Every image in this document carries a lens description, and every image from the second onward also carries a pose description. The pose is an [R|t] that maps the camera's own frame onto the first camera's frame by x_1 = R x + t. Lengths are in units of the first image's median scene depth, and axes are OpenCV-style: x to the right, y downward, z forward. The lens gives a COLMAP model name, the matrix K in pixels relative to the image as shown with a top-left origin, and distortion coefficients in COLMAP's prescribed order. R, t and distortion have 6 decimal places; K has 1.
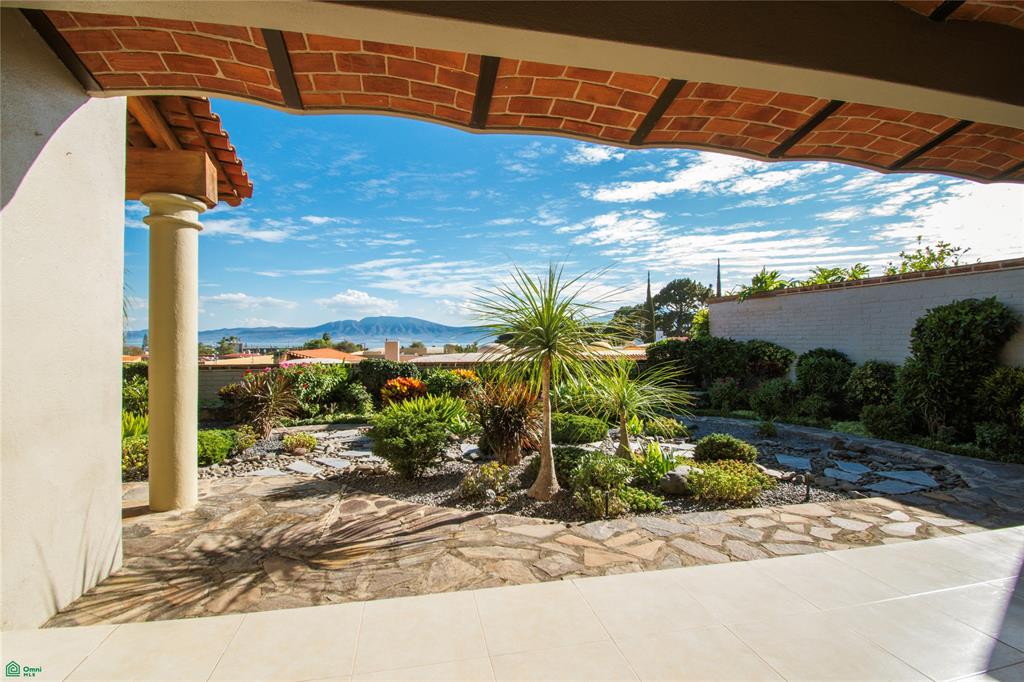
lens RADIAL K [[460.5, 0, 497.6], [0, 460.5, 345.0], [0, 0, 1]] dist [-0.000550, -0.000149]
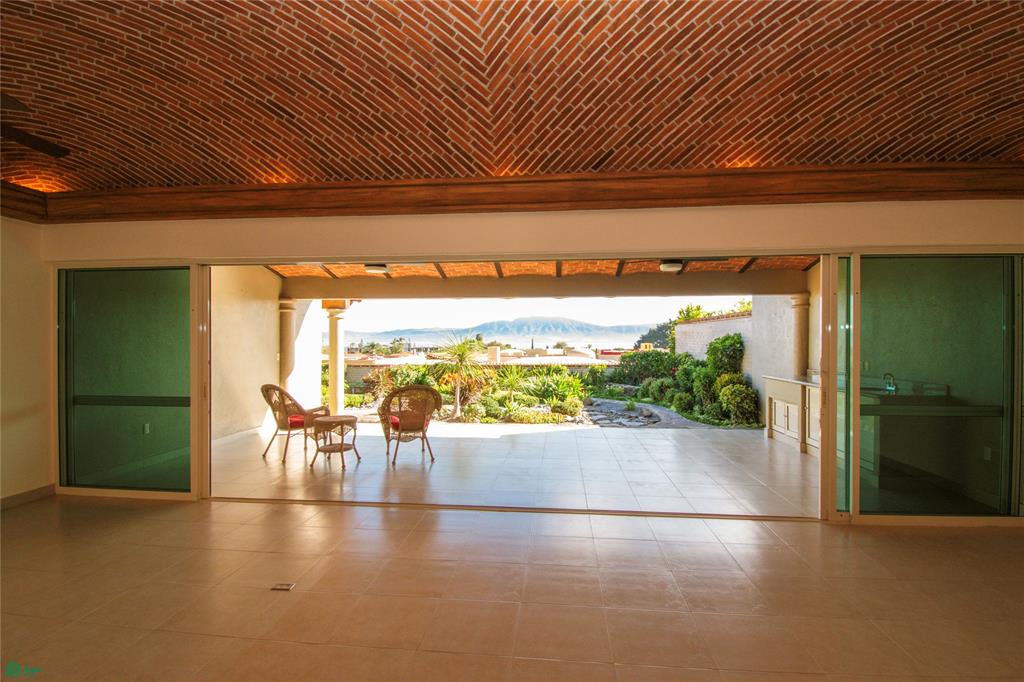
lens RADIAL K [[460.5, 0, 497.6], [0, 460.5, 345.0], [0, 0, 1]] dist [-0.000550, -0.000149]
pose [[0.950398, 0.001066, -0.311036, 0.520795], [-0.001021, 0.999999, 0.000308, -0.040124], [0.311036, 0.000025, 0.950398, -0.645799]]
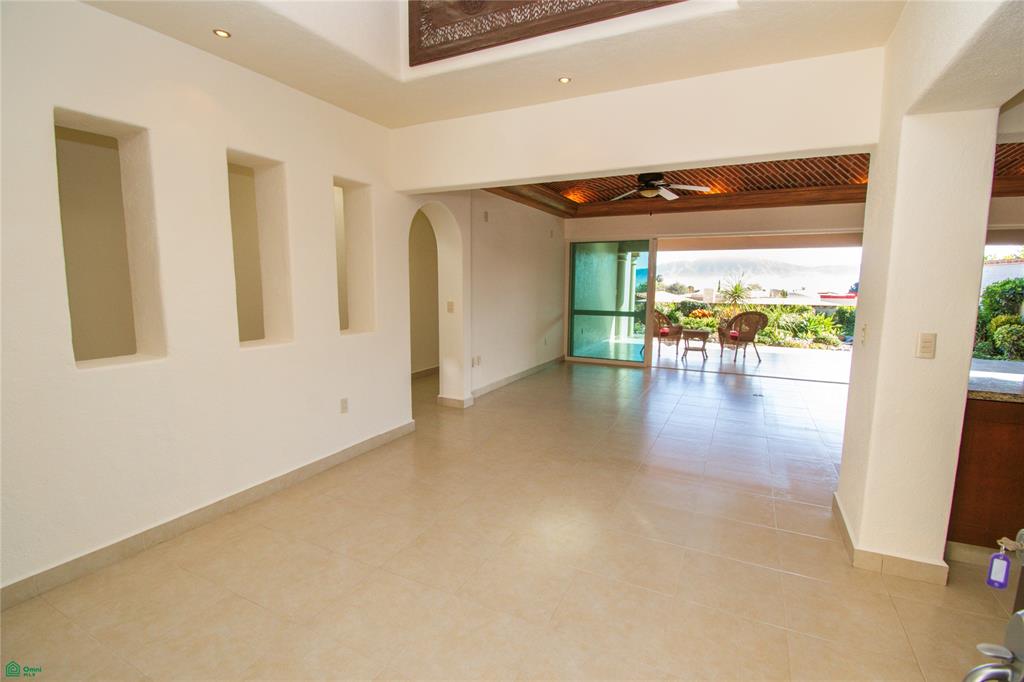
lens RADIAL K [[446.2, 0, 512.0], [0, 446.2, 341.0], [0, 0, 1]] dist [0.006684, -0.017789]
pose [[0.783359, 0.084919, -0.615742, 0.392790], [-0.009650, 0.992166, 0.124555, -0.033739], [0.621495, -0.091629, 0.778041, -1.157299]]
